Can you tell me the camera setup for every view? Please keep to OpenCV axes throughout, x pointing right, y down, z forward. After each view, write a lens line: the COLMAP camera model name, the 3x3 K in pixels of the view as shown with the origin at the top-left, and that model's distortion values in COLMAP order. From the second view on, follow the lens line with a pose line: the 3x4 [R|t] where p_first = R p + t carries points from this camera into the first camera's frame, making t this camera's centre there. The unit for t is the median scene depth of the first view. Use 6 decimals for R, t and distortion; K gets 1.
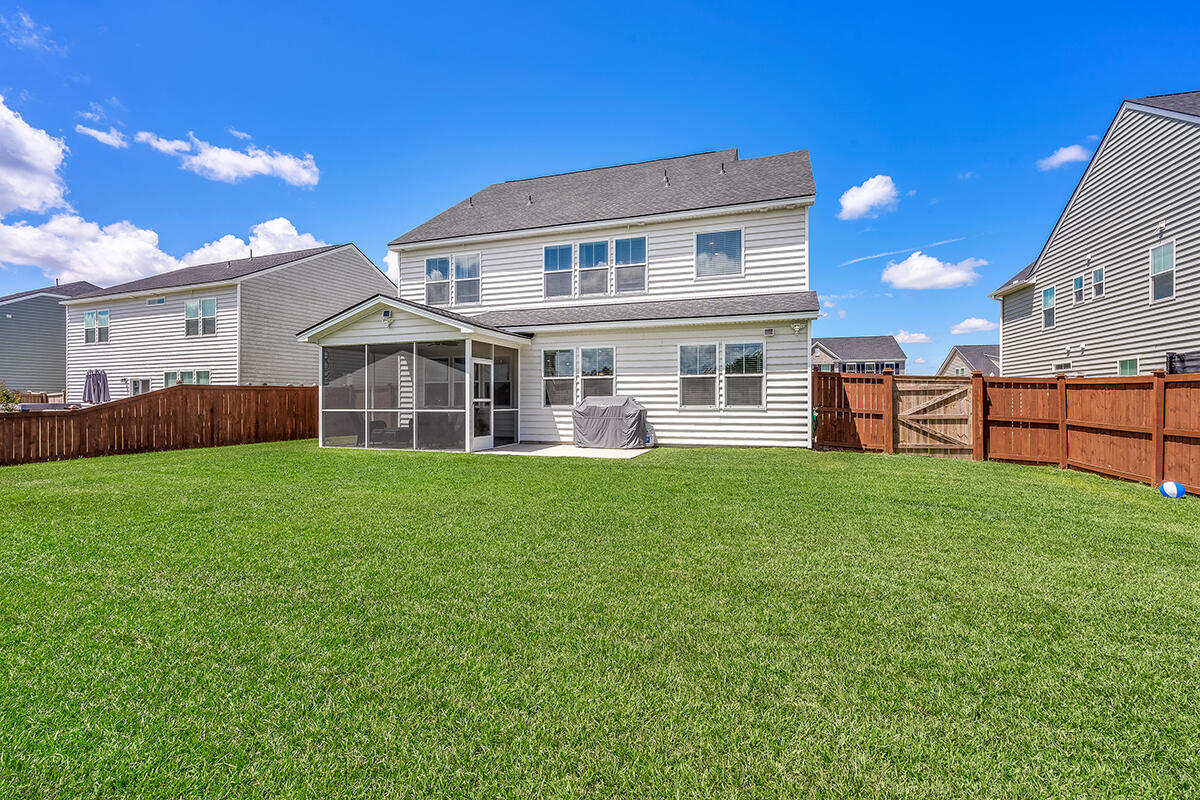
lens RADIAL K [[477.7, 0, 594.7], [0, 477.7, 401.2], [0, 0, 1]] dist [-0.000500, 0.000040]
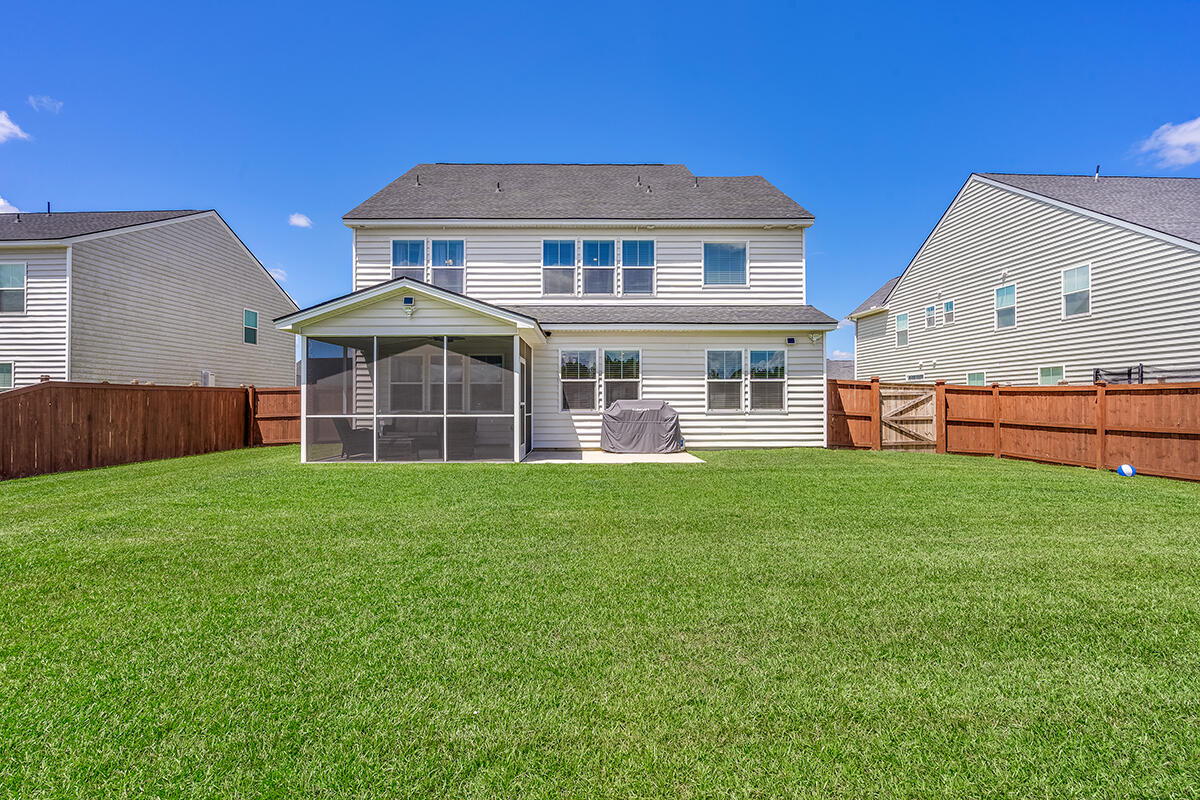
lens RADIAL K [[477.7, 0, 597.2], [0, 477.7, 402.1], [0, 0, 1]] dist [-0.000500, 0.000040]
pose [[0.954255, 0.001154, 0.298992, -0.327517], [0.000676, 0.999982, -0.006016, 0.000109], [-0.298993, 0.005943, 0.954237, 0.089462]]
